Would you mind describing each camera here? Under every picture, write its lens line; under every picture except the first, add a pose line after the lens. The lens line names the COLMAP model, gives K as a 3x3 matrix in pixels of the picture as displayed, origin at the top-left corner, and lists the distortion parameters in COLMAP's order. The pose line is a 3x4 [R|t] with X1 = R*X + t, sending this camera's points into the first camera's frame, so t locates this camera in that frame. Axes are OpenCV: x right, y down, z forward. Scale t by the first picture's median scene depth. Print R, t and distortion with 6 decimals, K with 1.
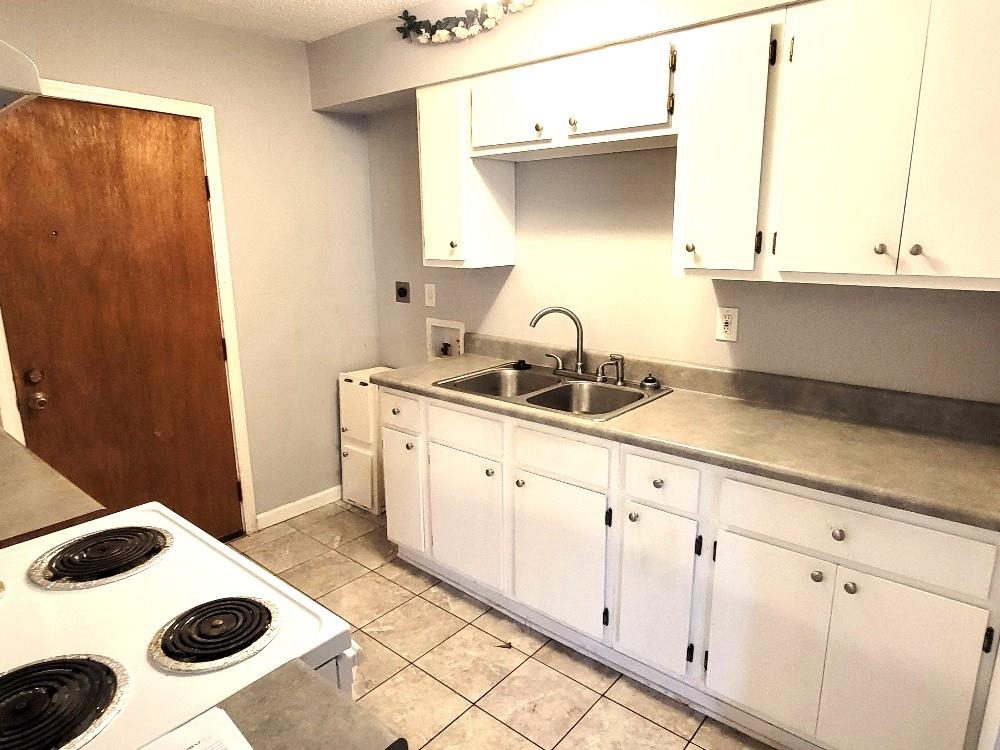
lens RADIAL K [[617.9, 0, 500.4], [0, 617.9, 370.8], [0, 0, 1]] dist [-0.000096, -0.000585]
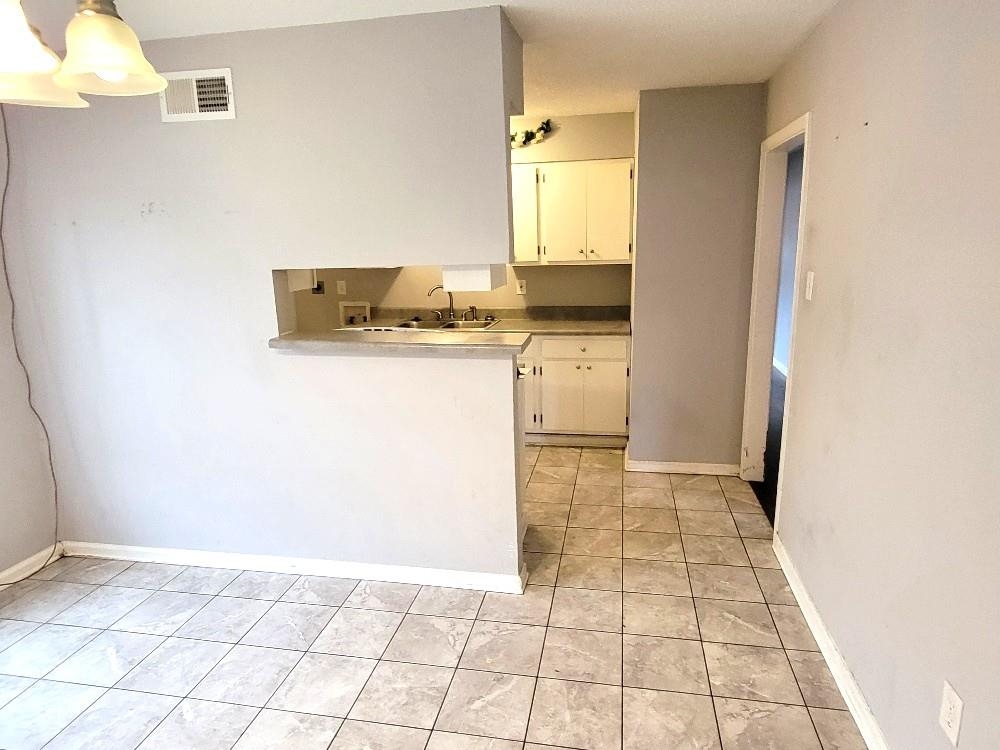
lens RADIAL K [[617.9, 0, 501.8], [0, 617.9, 373.6], [0, 0, 1]] dist [-0.000096, -0.000585]
pose [[0.870479, -0.127308, 0.475457, -0.815728], [0.130073, 0.991130, 0.027243, 0.170114], [-0.474708, 0.038130, 0.879317, -0.944343]]
